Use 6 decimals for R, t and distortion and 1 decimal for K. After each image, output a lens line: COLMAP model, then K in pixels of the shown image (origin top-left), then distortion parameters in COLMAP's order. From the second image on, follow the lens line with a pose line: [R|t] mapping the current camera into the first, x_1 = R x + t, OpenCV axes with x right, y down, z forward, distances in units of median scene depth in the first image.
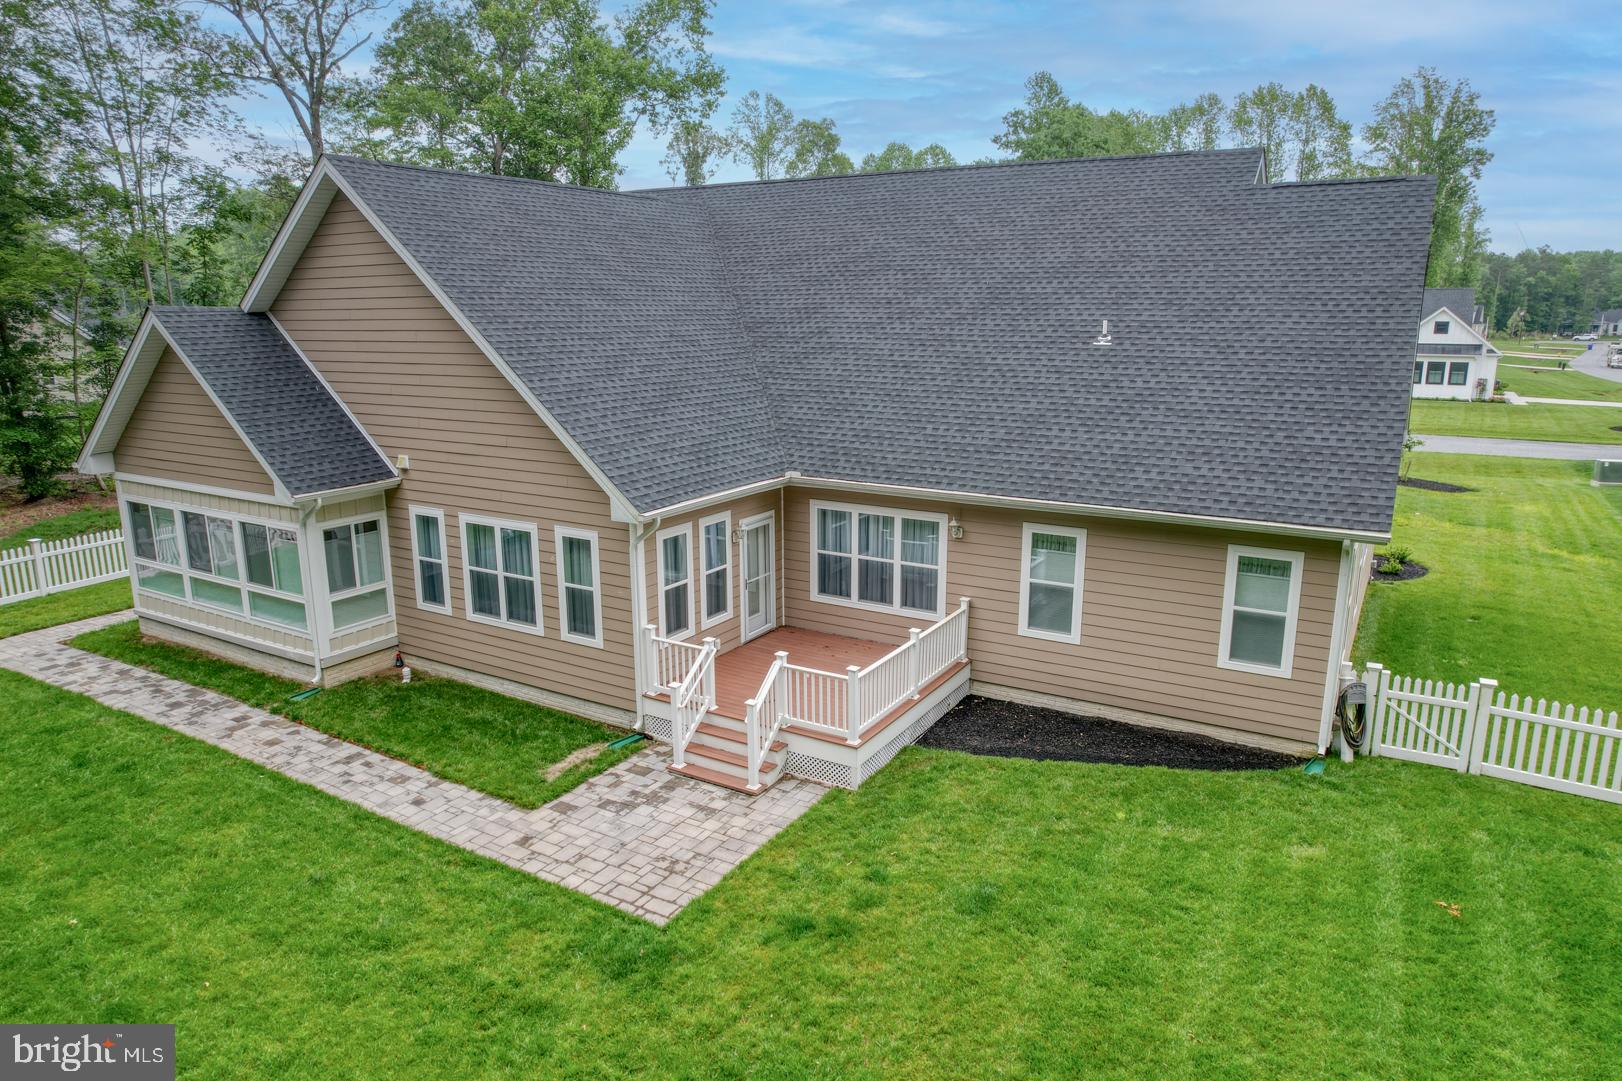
lens RADIAL K [[1037.6, 0, 811.1], [0, 1037.6, 543.7], [0, 0, 1]] dist [-0.079419, 0.065383]
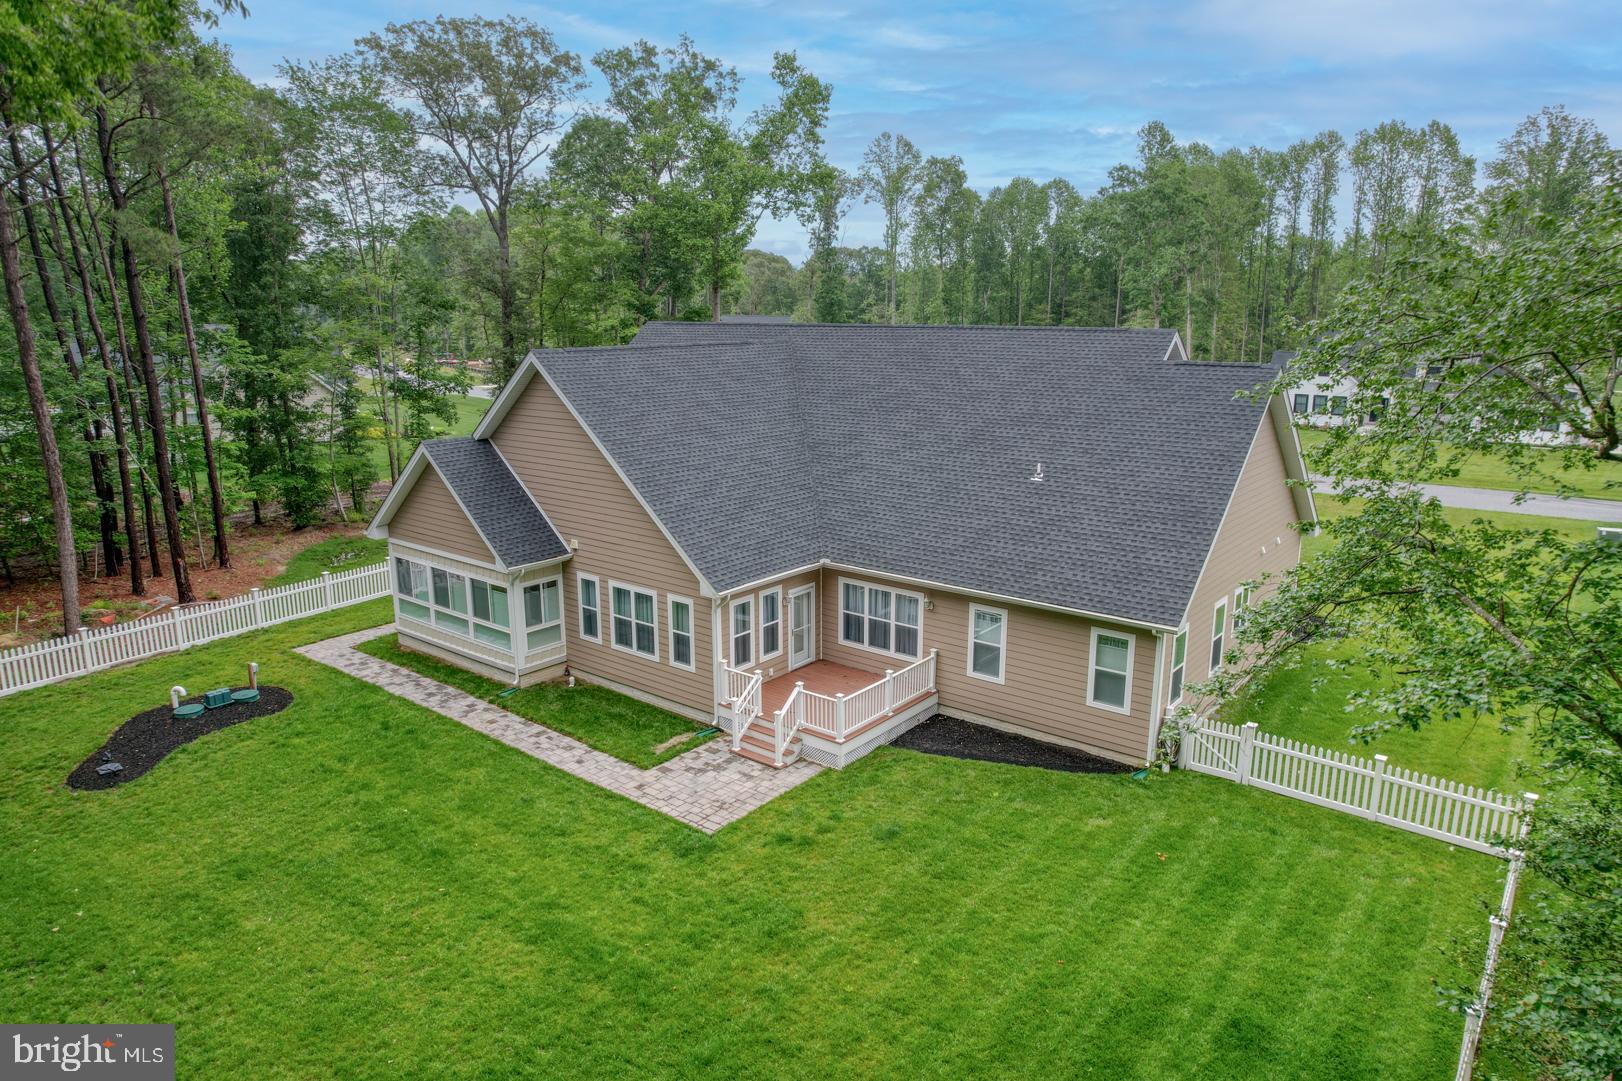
lens RADIAL K [[1037.6, 0, 818.2], [0, 1037.6, 545.3], [0, 0, 1]] dist [-0.079419, 0.065383]
pose [[0.991476, 0.032386, -0.126201, 0.167598], [-0.032129, 0.999475, 0.004074, -0.099220], [0.126267, 0.000016, 0.991996, -0.510654]]
